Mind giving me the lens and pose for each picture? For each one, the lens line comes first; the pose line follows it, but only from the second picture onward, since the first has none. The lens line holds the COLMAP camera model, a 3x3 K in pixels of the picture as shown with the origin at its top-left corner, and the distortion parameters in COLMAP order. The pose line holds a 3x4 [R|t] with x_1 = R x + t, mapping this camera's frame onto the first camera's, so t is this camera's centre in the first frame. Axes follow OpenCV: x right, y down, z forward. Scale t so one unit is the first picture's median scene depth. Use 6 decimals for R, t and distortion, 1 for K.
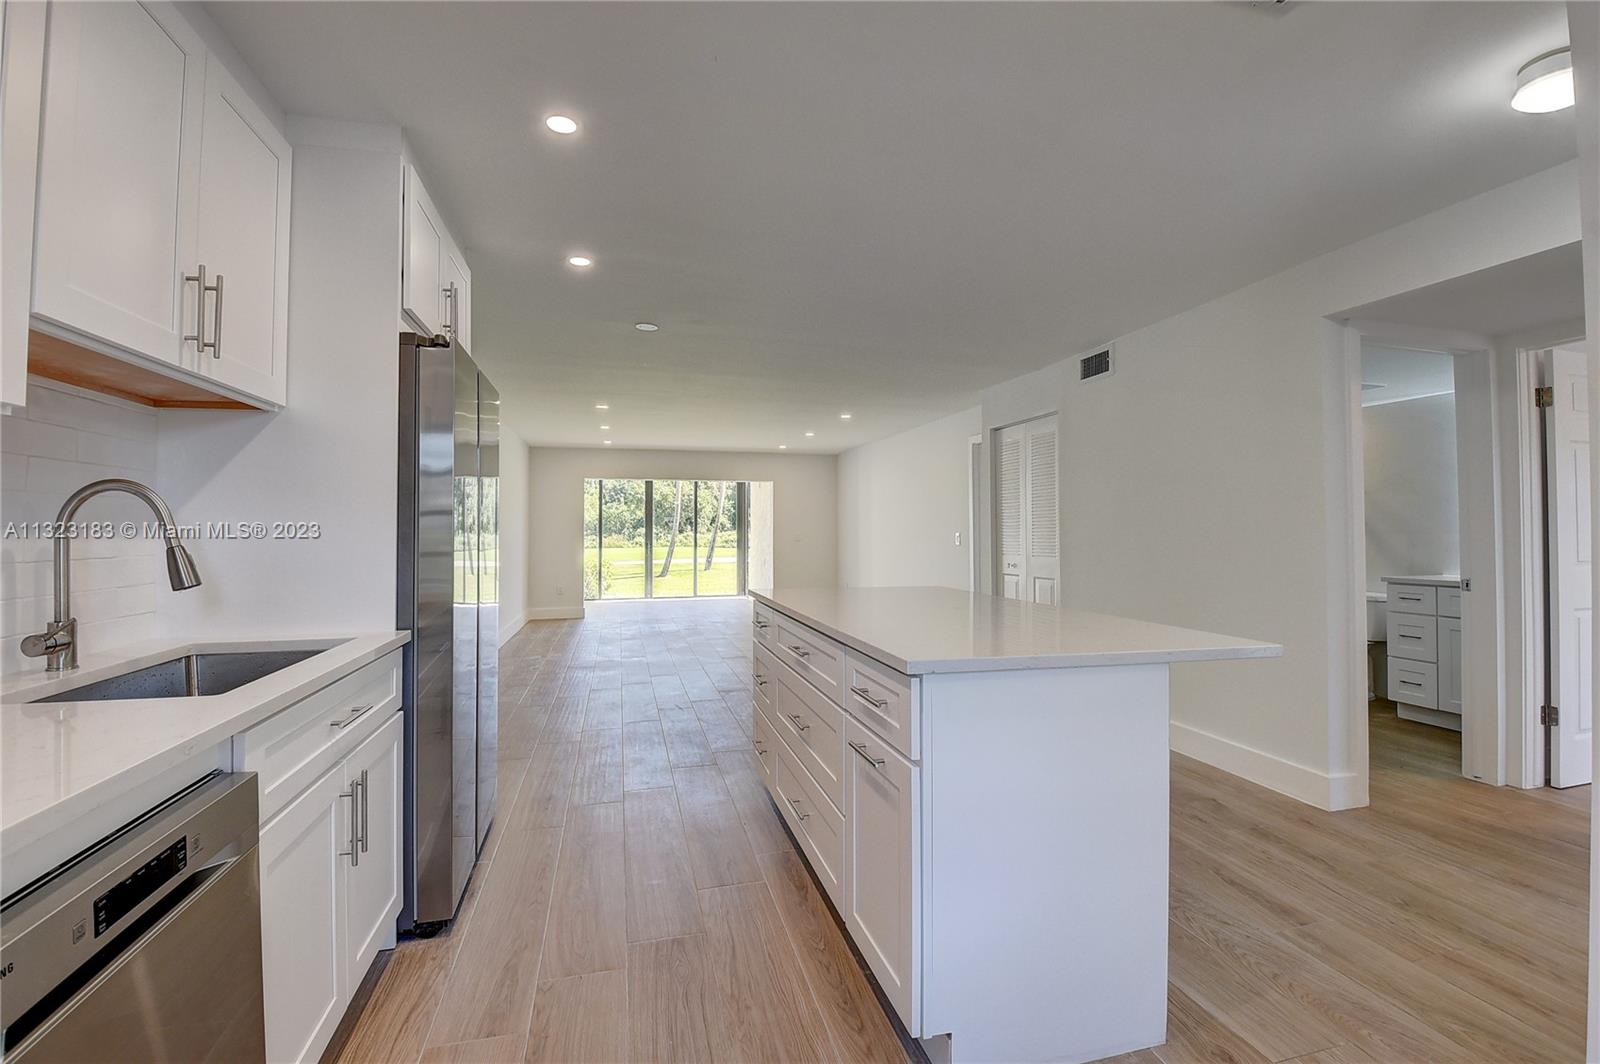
lens RADIAL K [[706.6, 0, 796.4], [0, 706.6, 515.7], [0, 0, 1]] dist [0.009469, -0.020768]
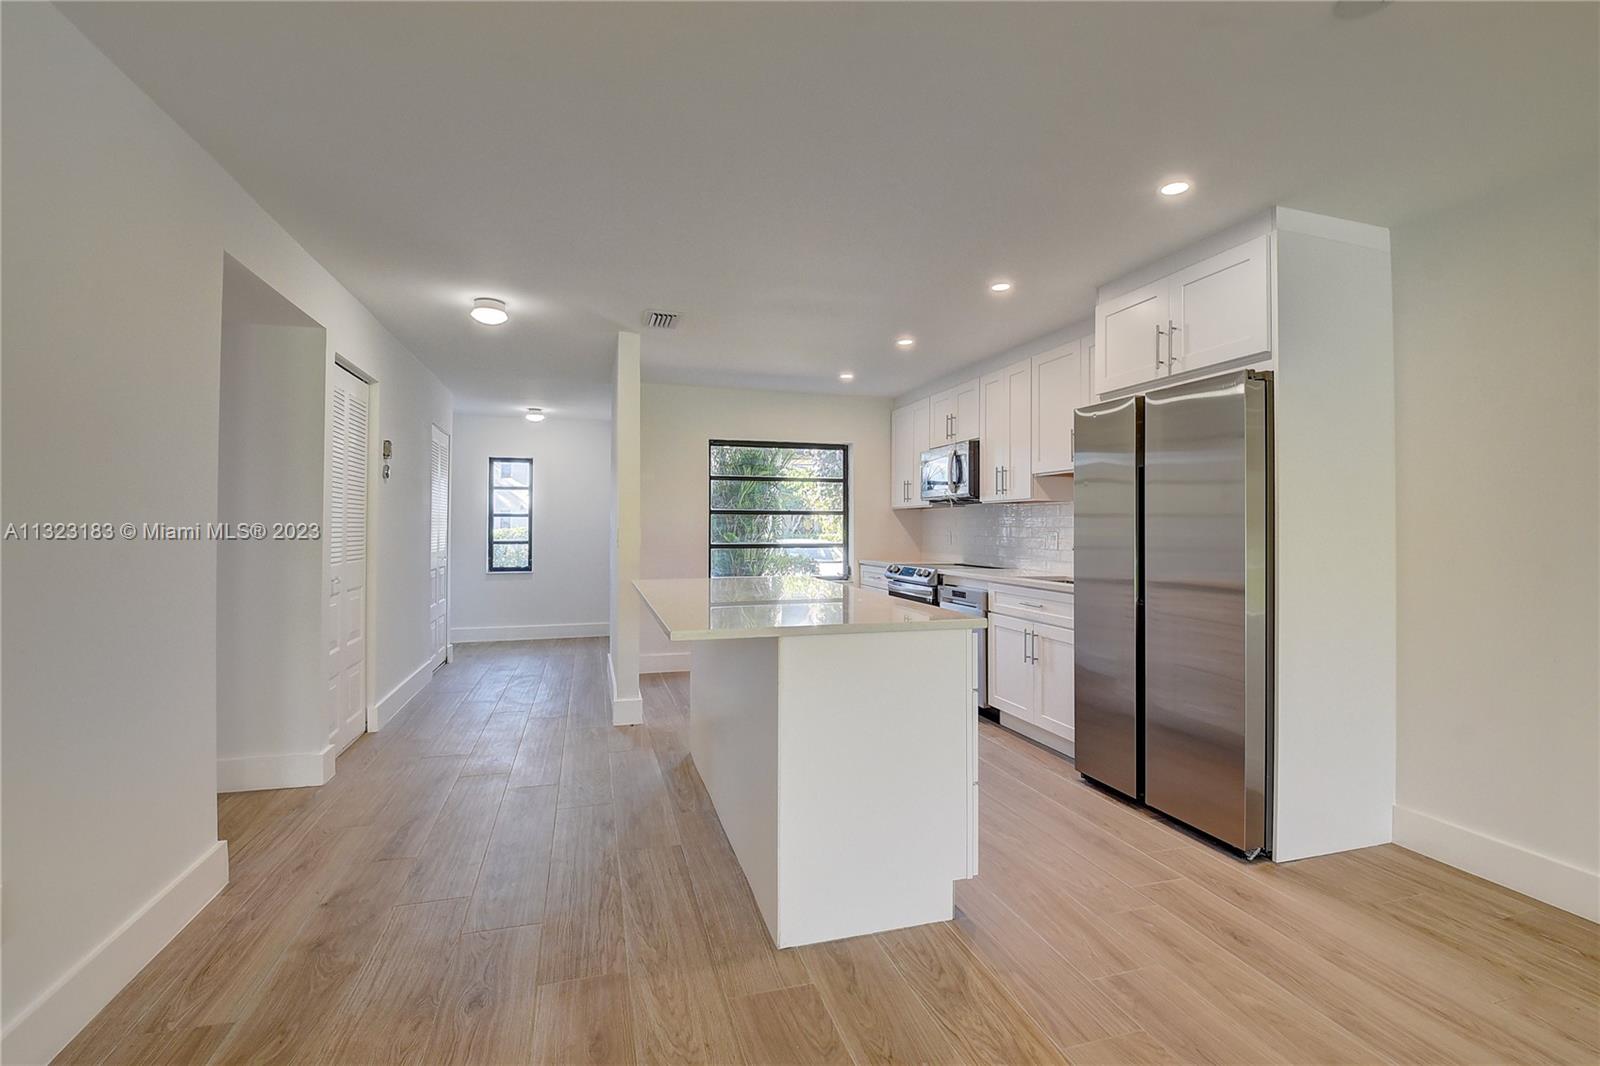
lens RADIAL K [[706.6, 0, 796.4], [0, 706.6, 516.7], [0, 0, 1]] dist [0.009469, -0.020768]
pose [[-0.998938, -0.001606, -0.046051, 0.234027], [-0.000102, 0.999466, -0.032662, 0.044943], [0.046079, -0.032623, -0.998405, 2.650199]]
